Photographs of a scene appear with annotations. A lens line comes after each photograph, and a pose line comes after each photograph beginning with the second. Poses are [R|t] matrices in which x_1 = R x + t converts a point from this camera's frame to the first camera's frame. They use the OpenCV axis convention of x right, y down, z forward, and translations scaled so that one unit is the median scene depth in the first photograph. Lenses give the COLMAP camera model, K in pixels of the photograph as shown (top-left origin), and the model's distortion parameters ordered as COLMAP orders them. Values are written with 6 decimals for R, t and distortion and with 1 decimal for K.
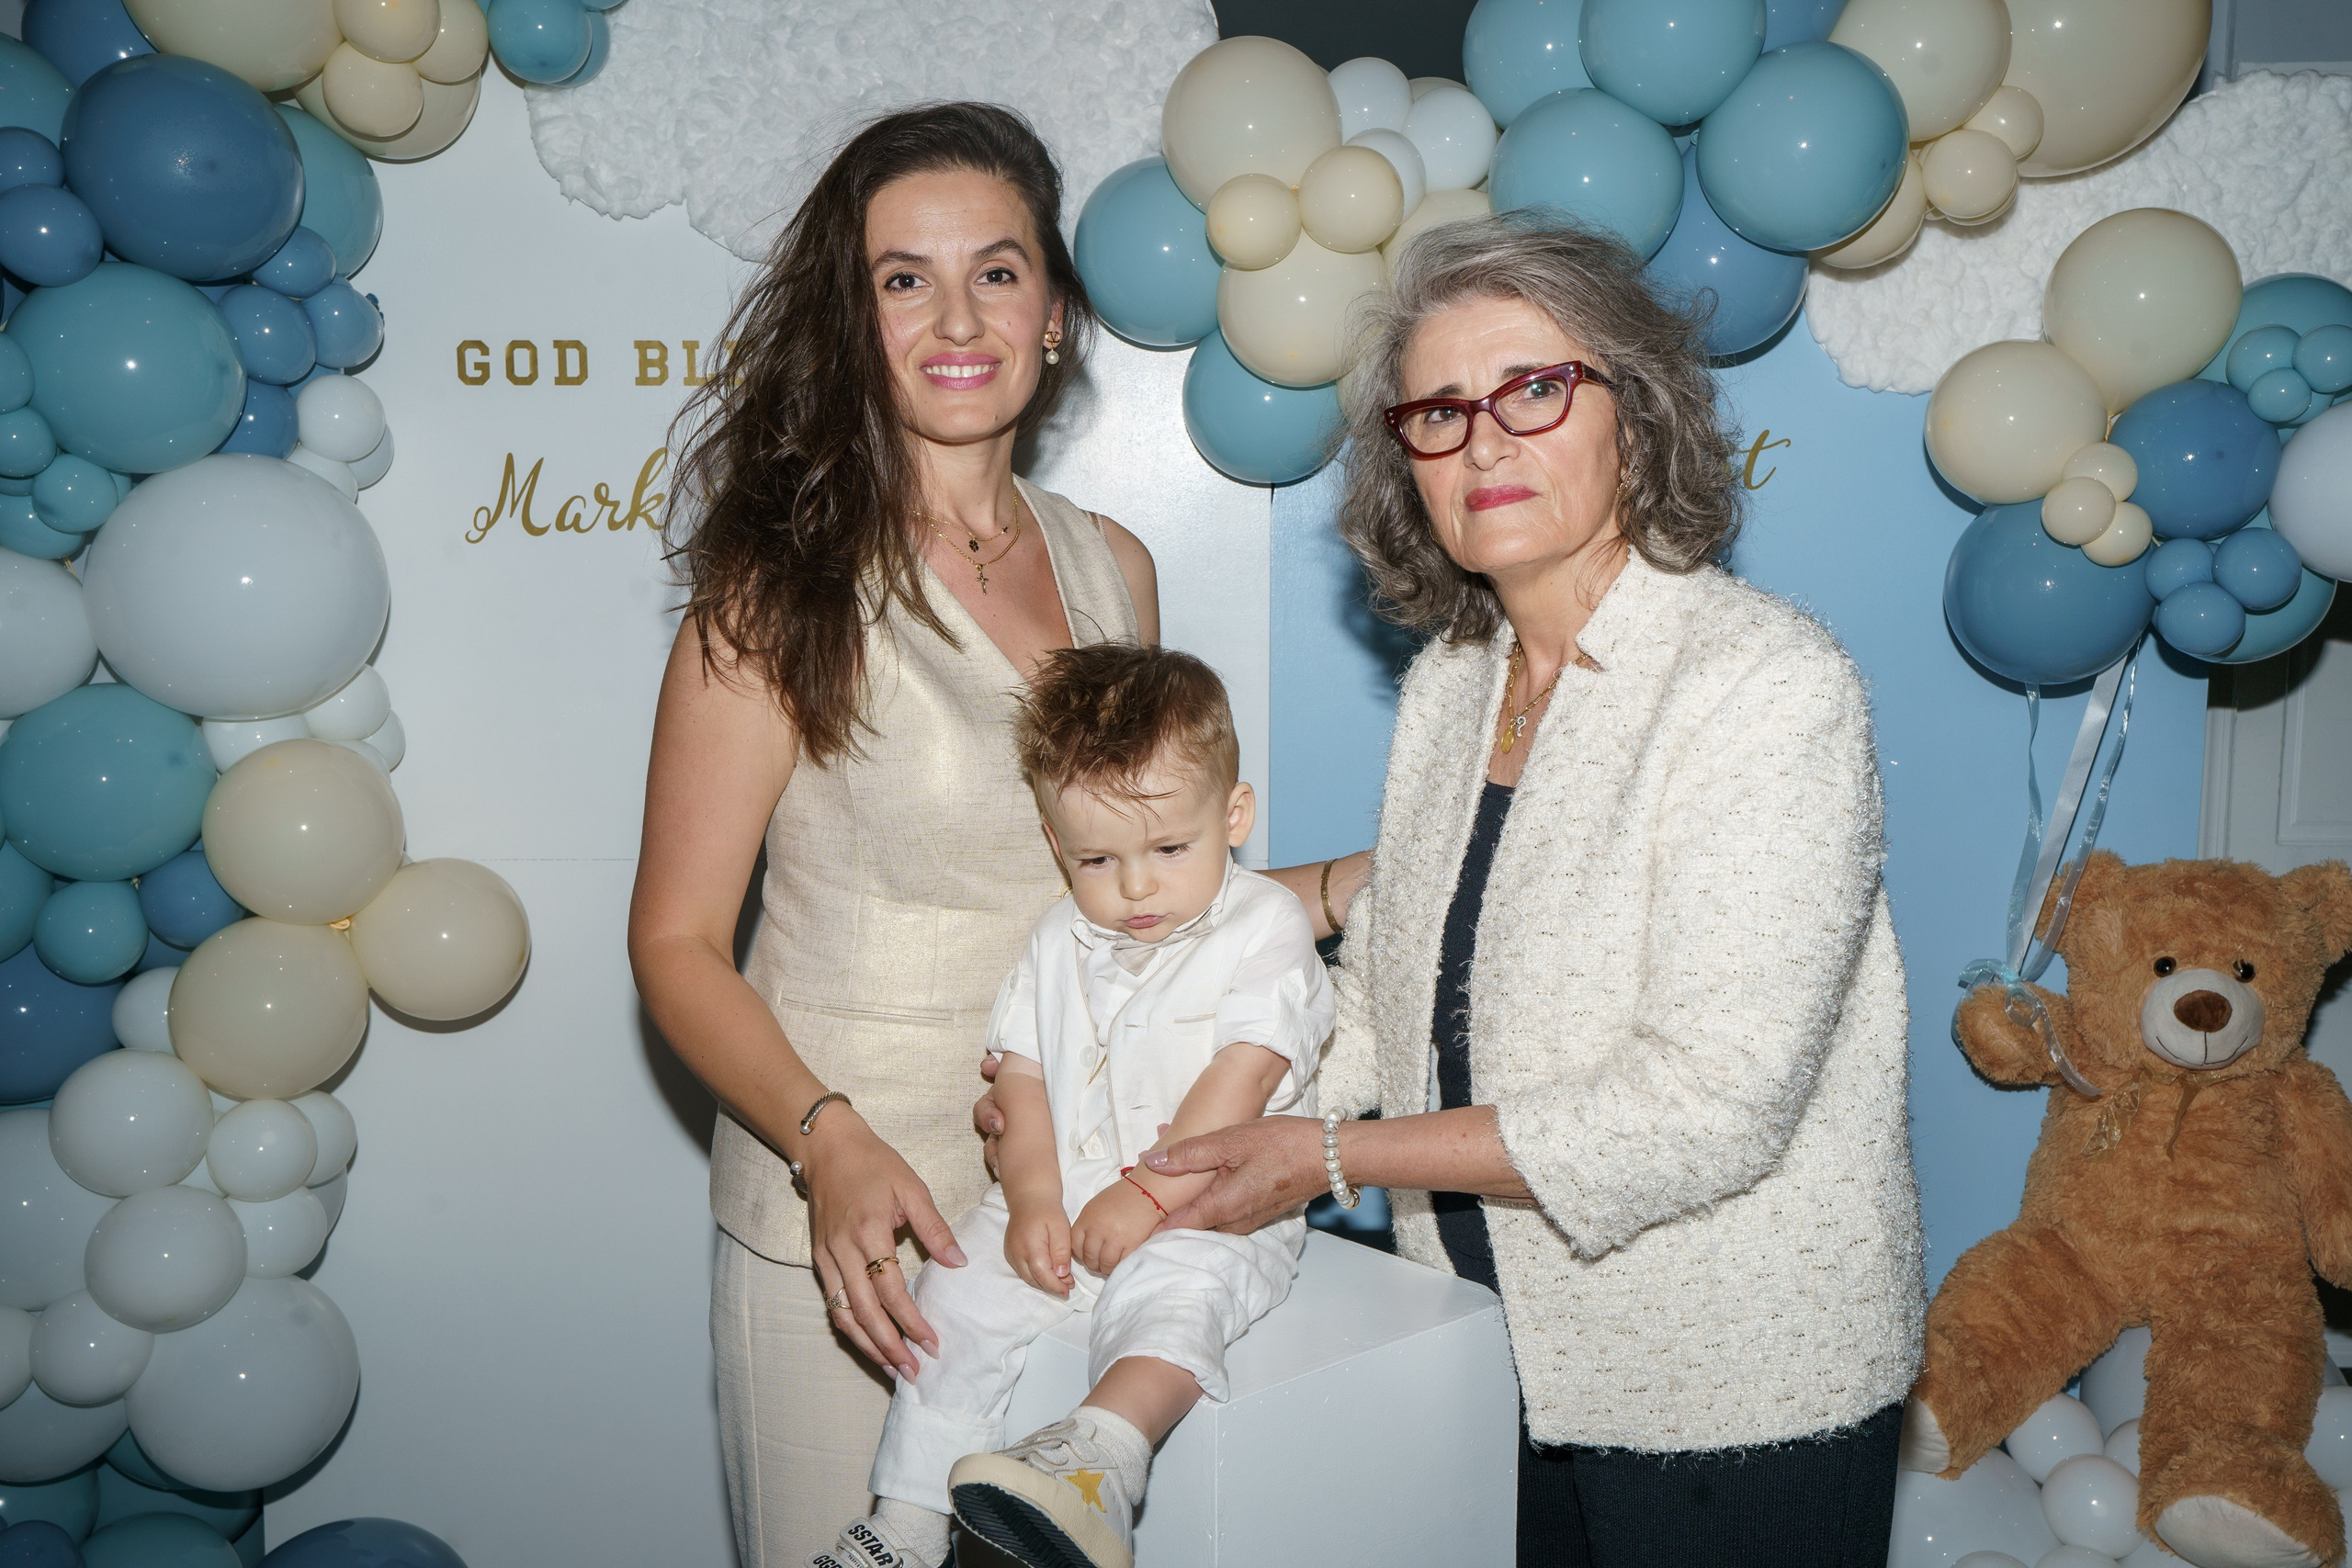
lens RADIAL K [[2233.9, 0, 1188.2], [0, 2233.9, 781.0], [0, 0, 1]] dist [0.078521, 0.000000]
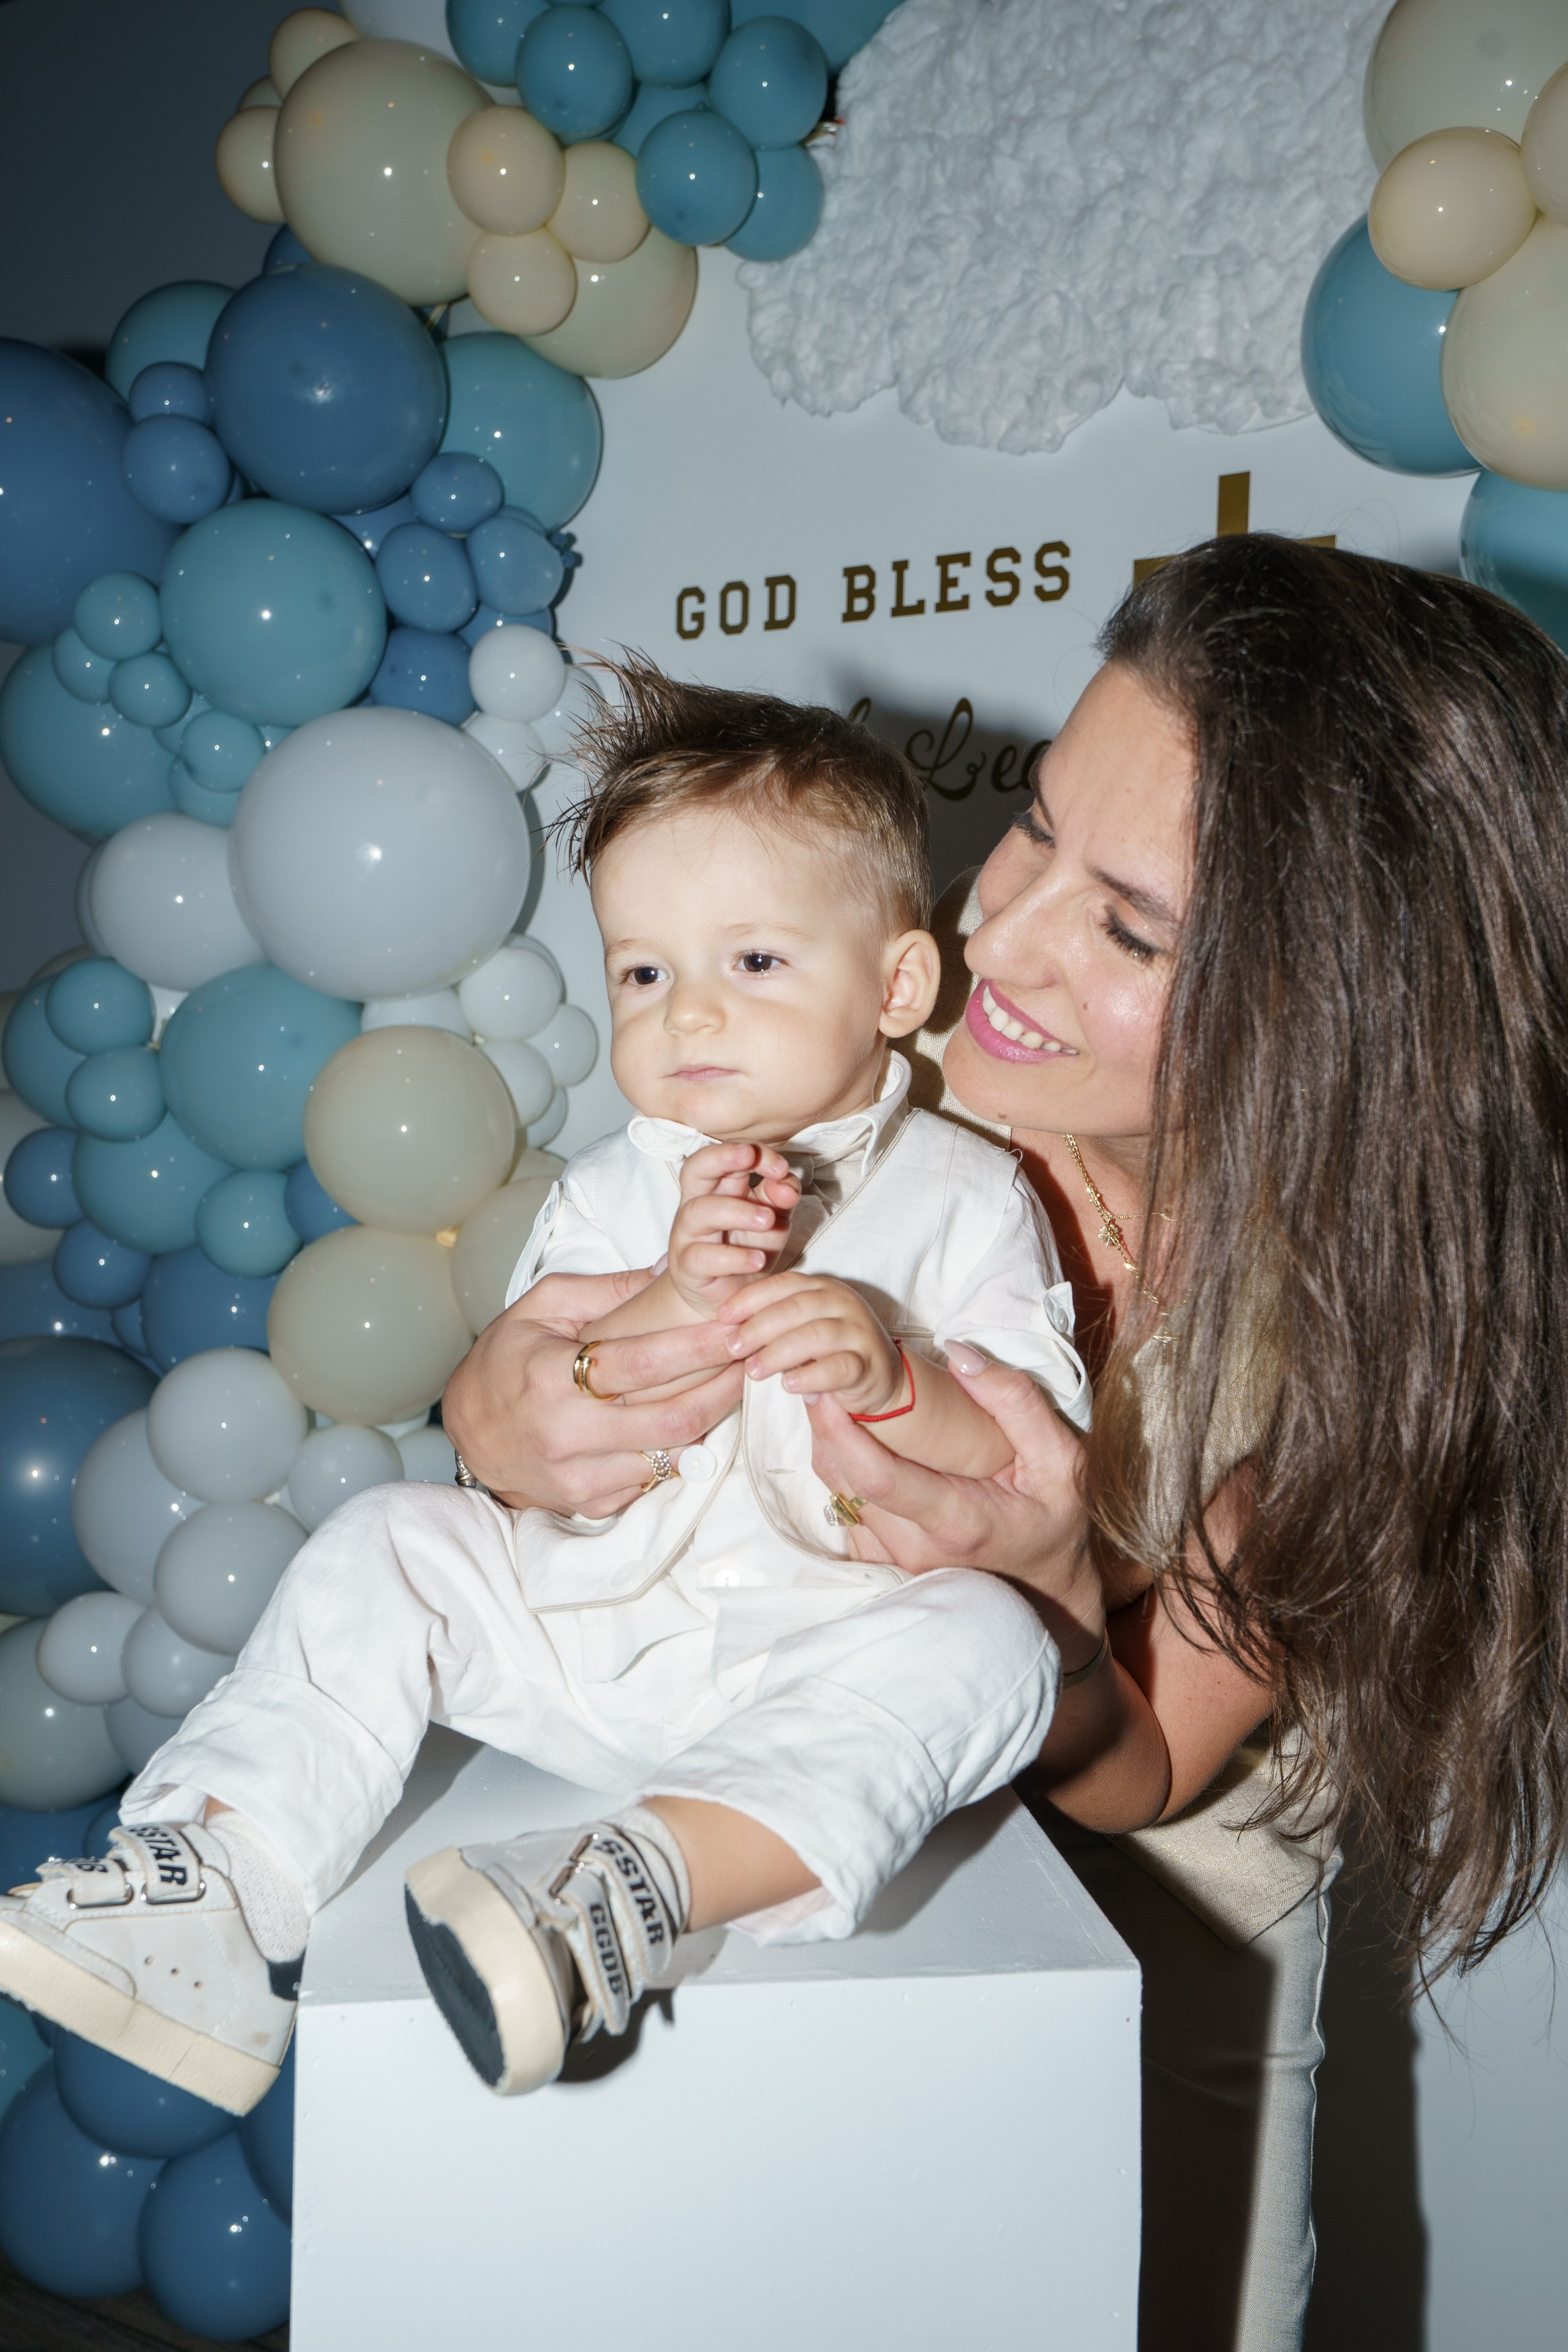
lens RADIAL K [[2234.1, 0, 807.3], [0, 2234.1, 1167.4], [0, 0, 1]] dist [0.078521, 0.000000]
pose [[0.808072, 0.057158, -0.586305, 0.238185], [-0.090399, 0.995525, -0.027539, 0.045162], [0.582107, 0.075255, 0.809622, 0.357408]]
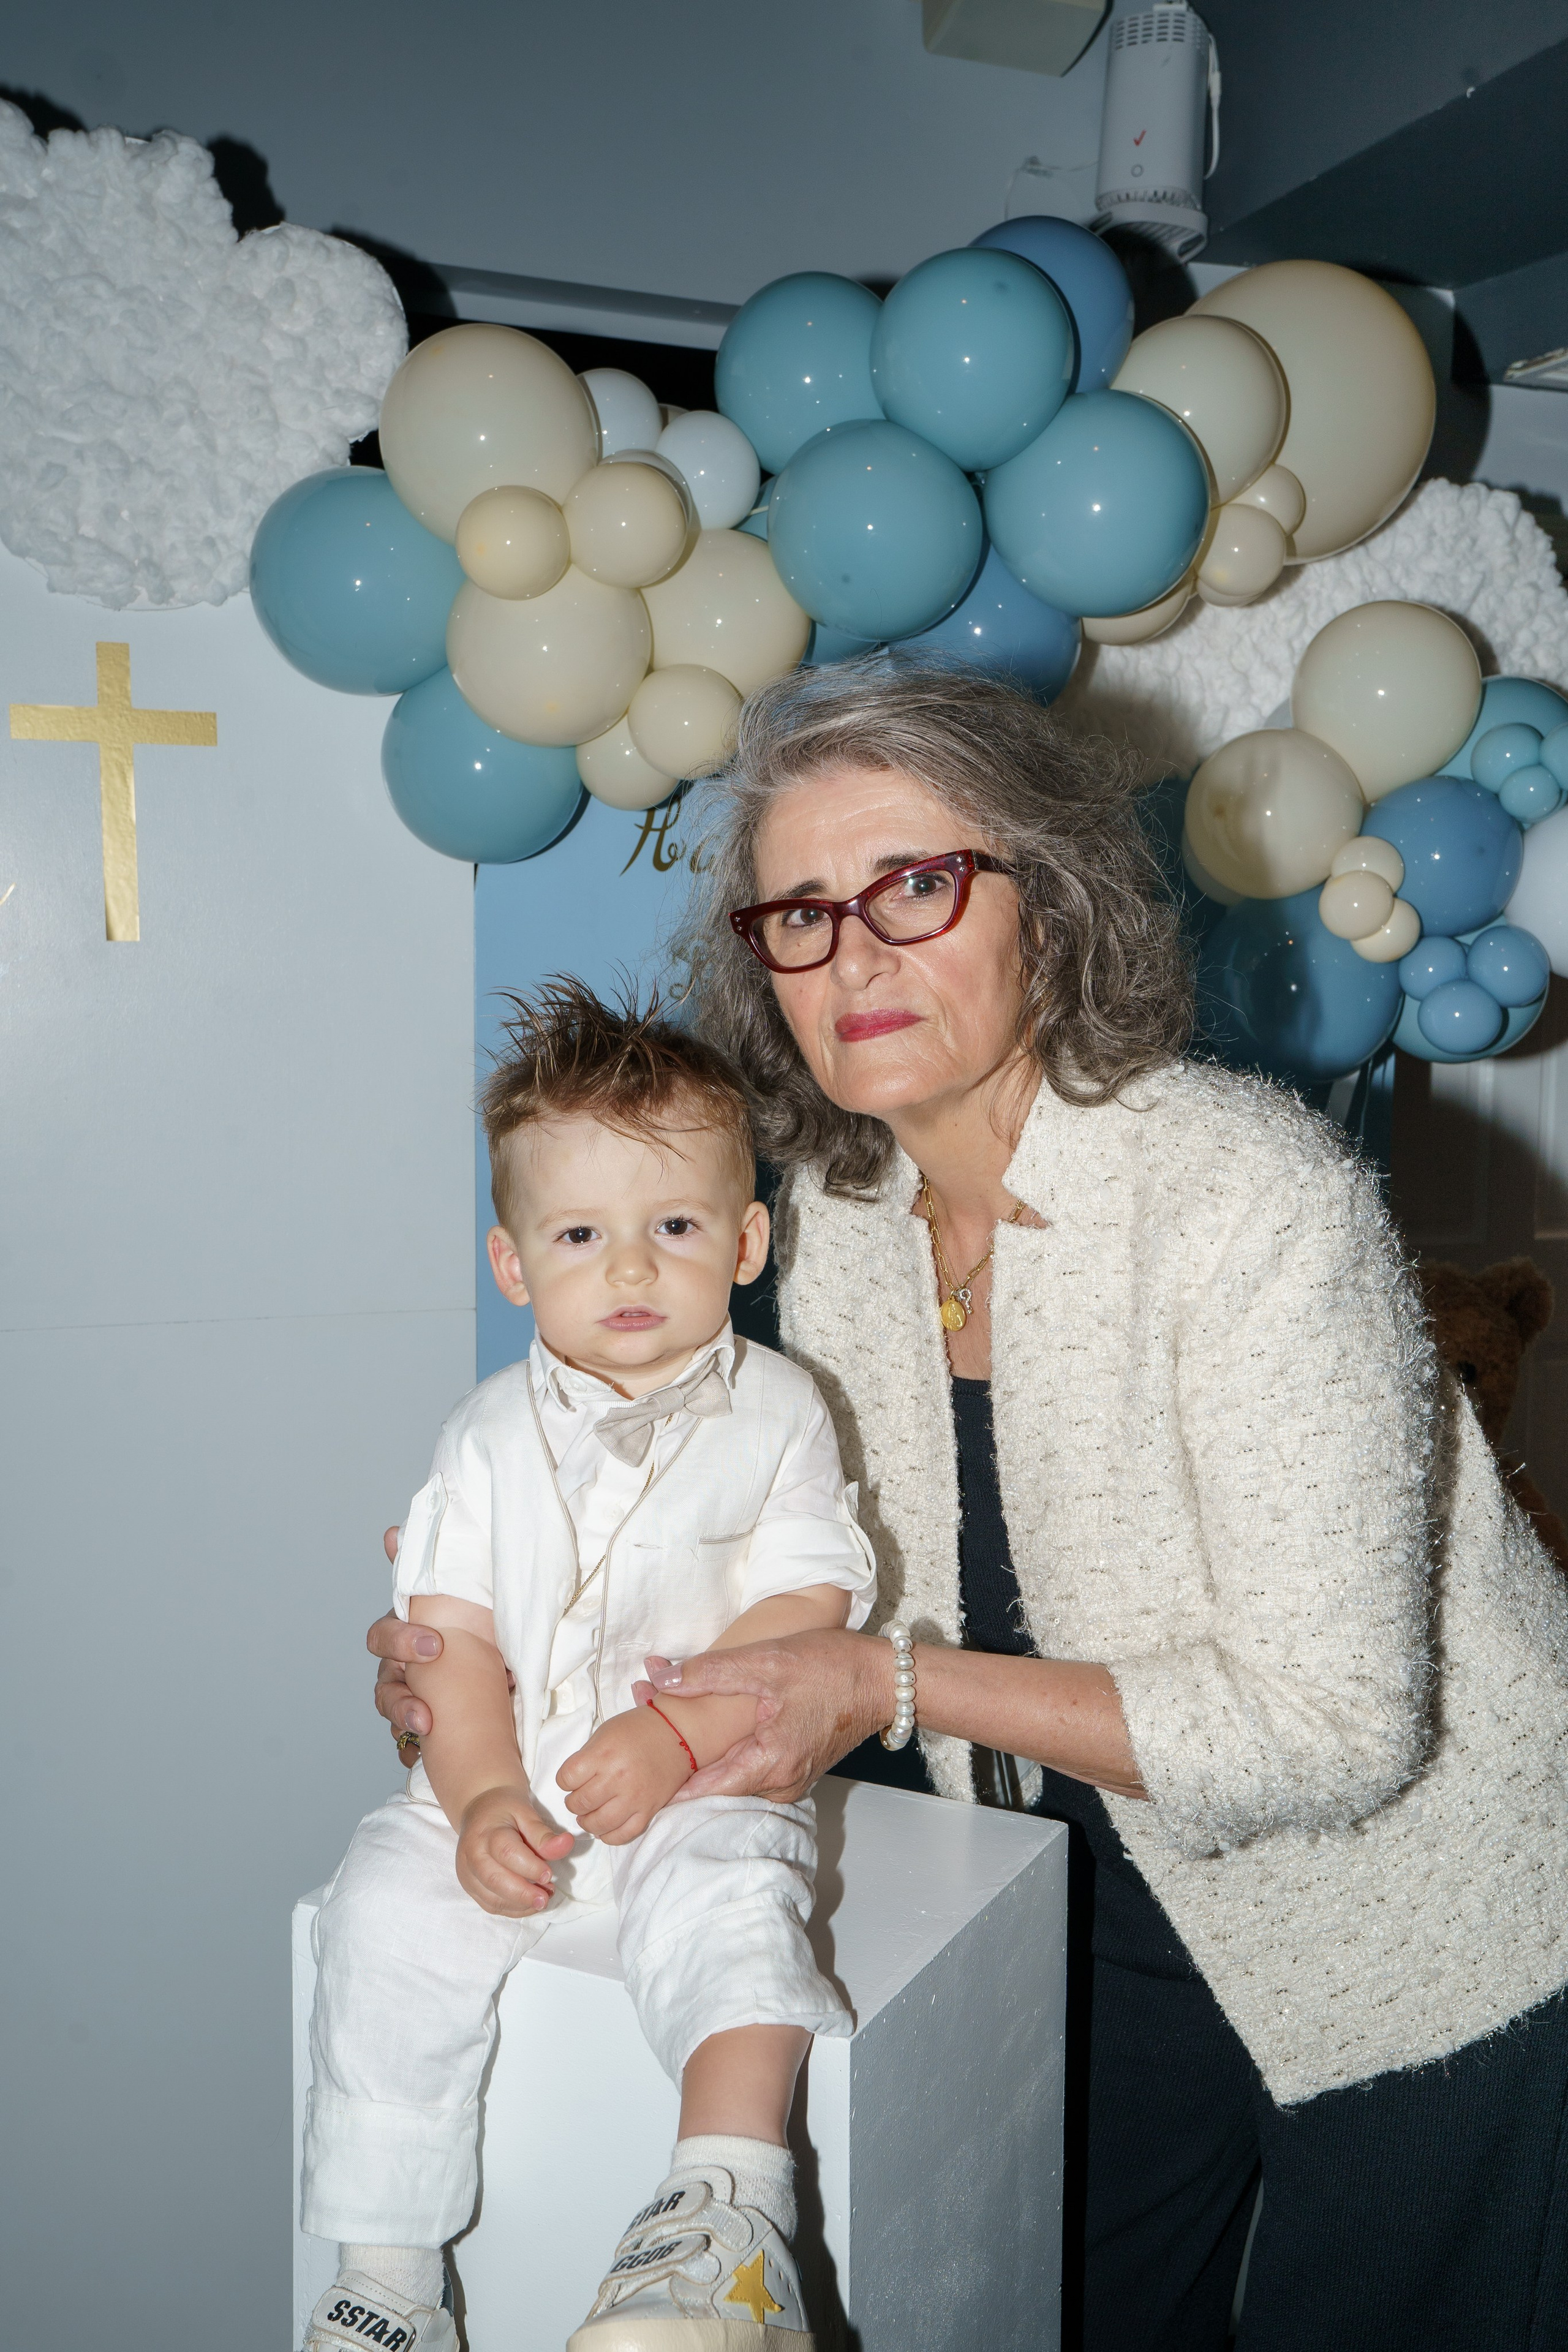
lens RADIAL K [[2173.3, 0, 785.2], [0, 2173.3, 1171.0], [0, 0, 1]] dist [0.076038, 0.000000]
pose [[0.943878, -0.026896, 0.329197, -0.133235], [0.031477, 0.999468, -0.008593, -0.005449], [-0.328791, 0.018473, 0.944222, 0.180244]]
